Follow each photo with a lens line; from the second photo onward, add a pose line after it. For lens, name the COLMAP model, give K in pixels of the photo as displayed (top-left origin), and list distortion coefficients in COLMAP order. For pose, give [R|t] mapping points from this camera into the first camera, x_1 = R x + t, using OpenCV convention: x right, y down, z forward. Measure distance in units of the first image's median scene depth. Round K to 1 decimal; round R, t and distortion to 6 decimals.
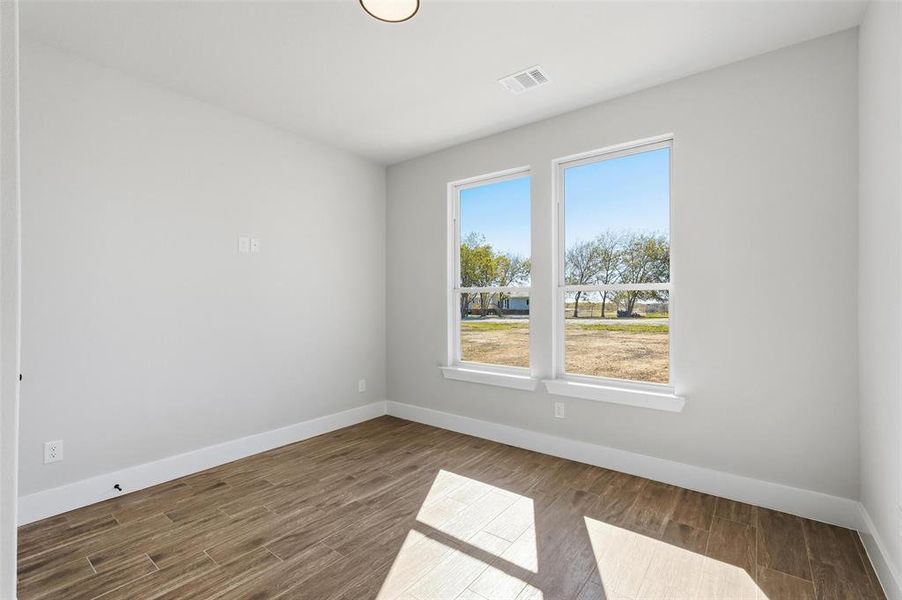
lens RADIAL K [[397.3, 0, 447.4], [0, 397.3, 295.7], [0, 0, 1]] dist [-0.005028, -0.000224]
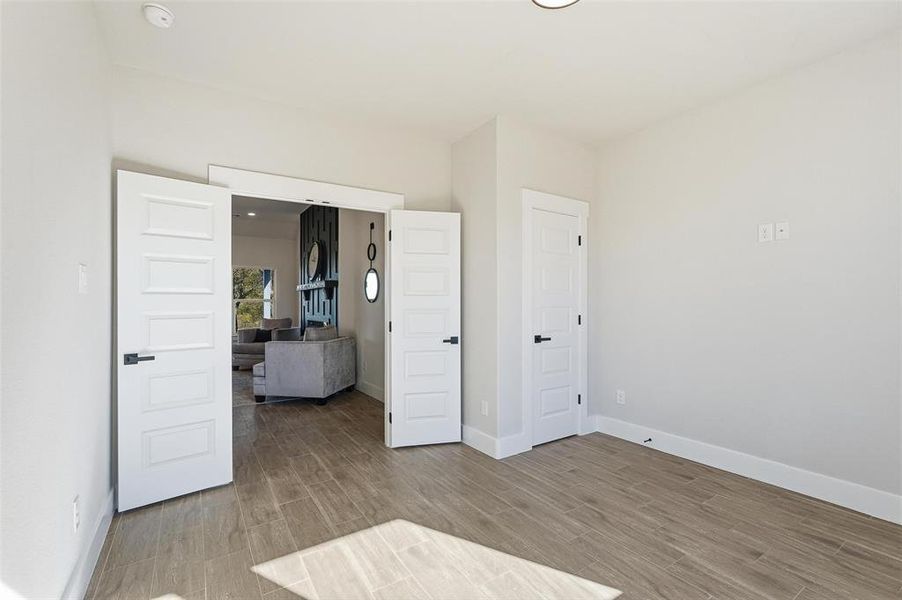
lens RADIAL K [[397.3, 0, 448.0], [0, 397.3, 304.9], [0, 0, 1]] dist [-0.005028, -0.000224]
pose [[-0.306442, 0.015912, -0.951756, 0.631429], [0.019992, 0.999747, 0.010277, 0.002707], [0.951679, -0.015878, -0.306683, 0.768594]]
